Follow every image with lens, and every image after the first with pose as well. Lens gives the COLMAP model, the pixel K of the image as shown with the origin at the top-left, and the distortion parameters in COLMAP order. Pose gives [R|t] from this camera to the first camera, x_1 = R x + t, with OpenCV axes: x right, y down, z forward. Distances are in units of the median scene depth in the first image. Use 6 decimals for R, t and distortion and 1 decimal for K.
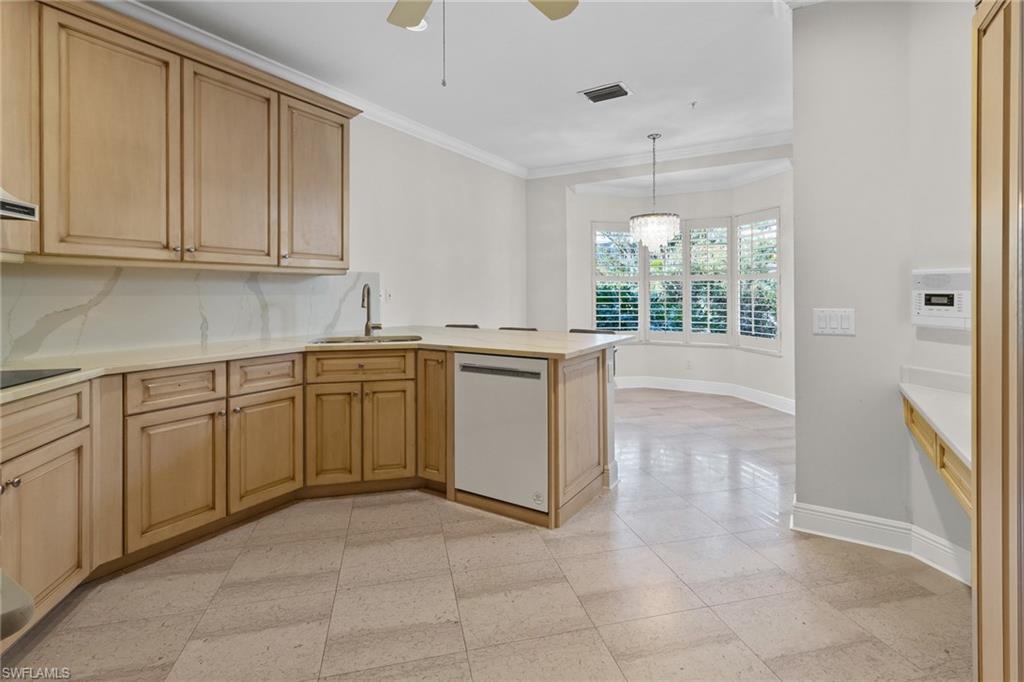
lens RADIAL K [[486.4, 0, 519.0], [0, 486.4, 299.4], [0, 0, 1]] dist [0.000893, 0.000136]
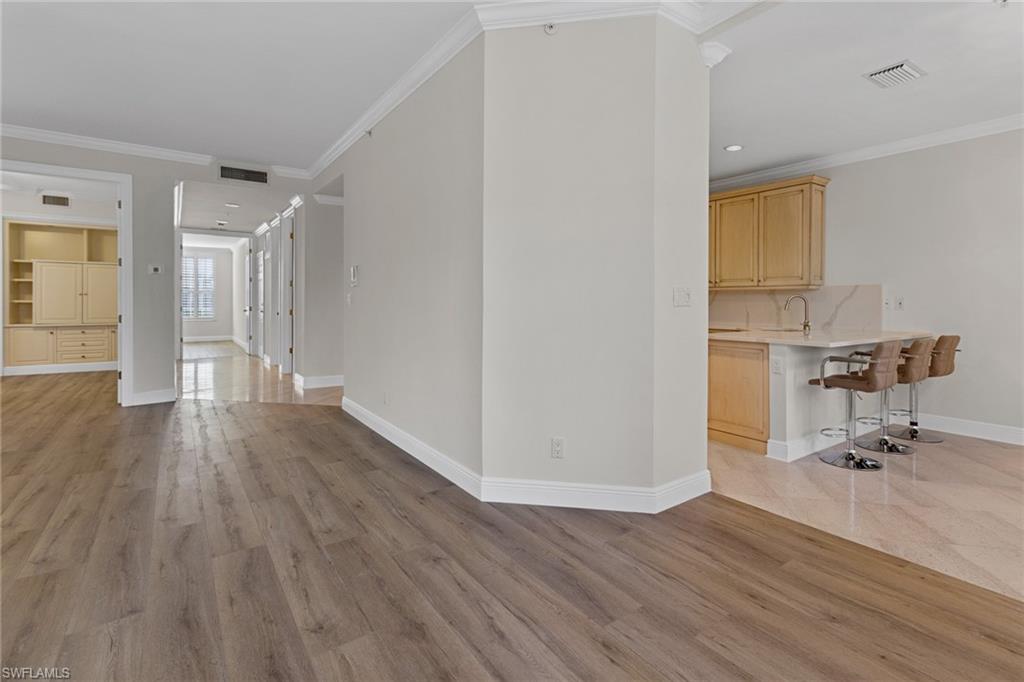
lens RADIAL K [[486.4, 0, 519.0], [0, 486.4, 299.4], [0, 0, 1]] dist [0.000893, 0.000136]
pose [[-0.398467, -0.003499, -0.917176, 1.476458], [-0.010594, 0.999944, 0.000788, -0.010795], [0.917122, 0.010030, -0.398481, 0.858454]]
